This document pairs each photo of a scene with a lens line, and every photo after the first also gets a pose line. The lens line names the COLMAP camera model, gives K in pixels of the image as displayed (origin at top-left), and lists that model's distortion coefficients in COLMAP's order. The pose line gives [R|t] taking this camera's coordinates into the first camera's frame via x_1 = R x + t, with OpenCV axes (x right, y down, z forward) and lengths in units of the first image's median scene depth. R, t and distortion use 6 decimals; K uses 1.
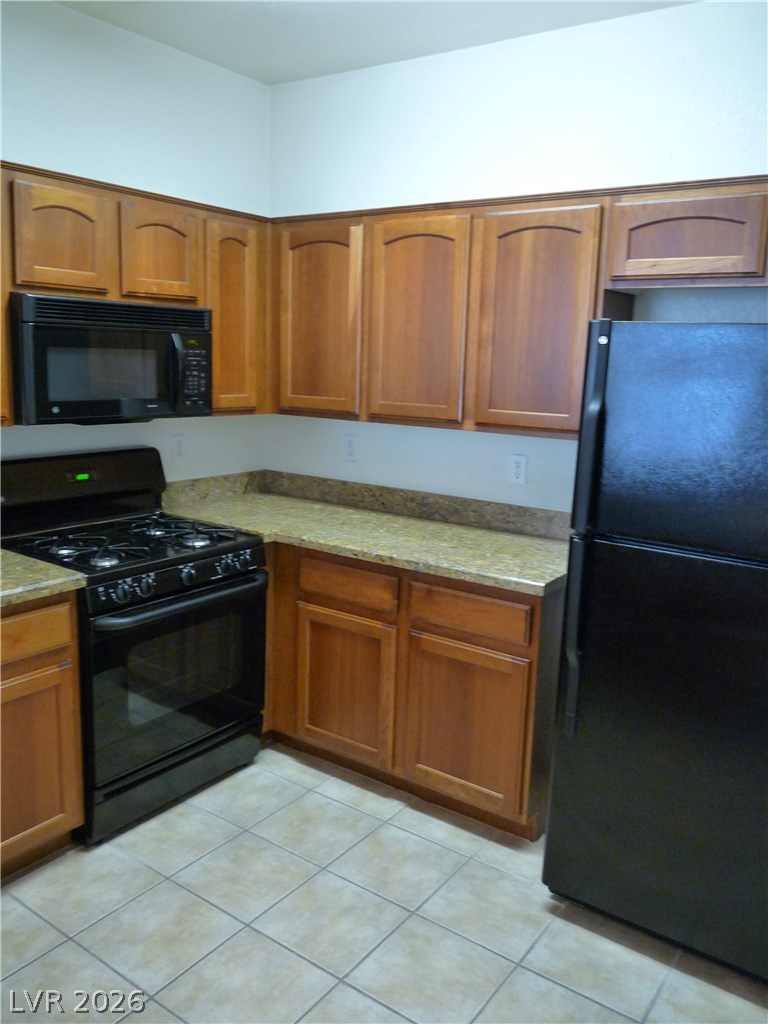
lens RADIAL K [[824.6, 0, 387.2], [0, 824.6, 507.2], [0, 0, 1]] dist [-0.006041, -0.017465]
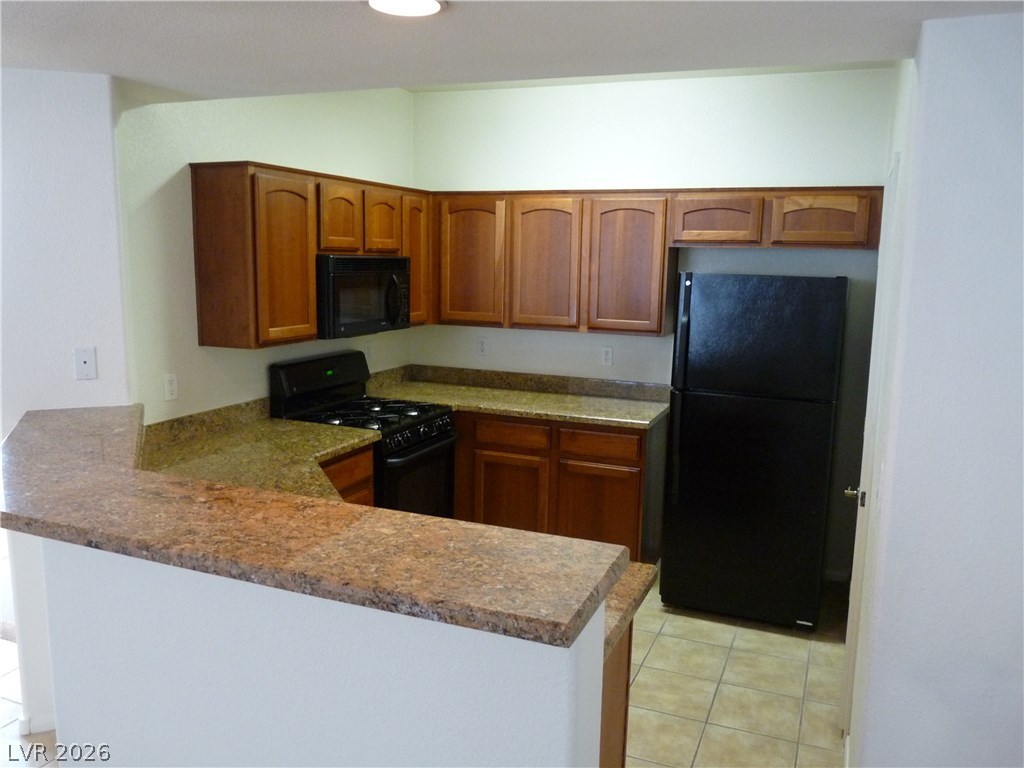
lens RADIAL K [[824.6, 0, 506.6], [0, 824.6, 387.5], [0, 0, 1]] dist [-0.006041, -0.017465]
pose [[0.975179, -0.047409, 0.216285, -0.399733], [0.051023, 0.998635, -0.011153, 0.022862], [-0.215461, 0.021911, 0.976267, -0.519945]]
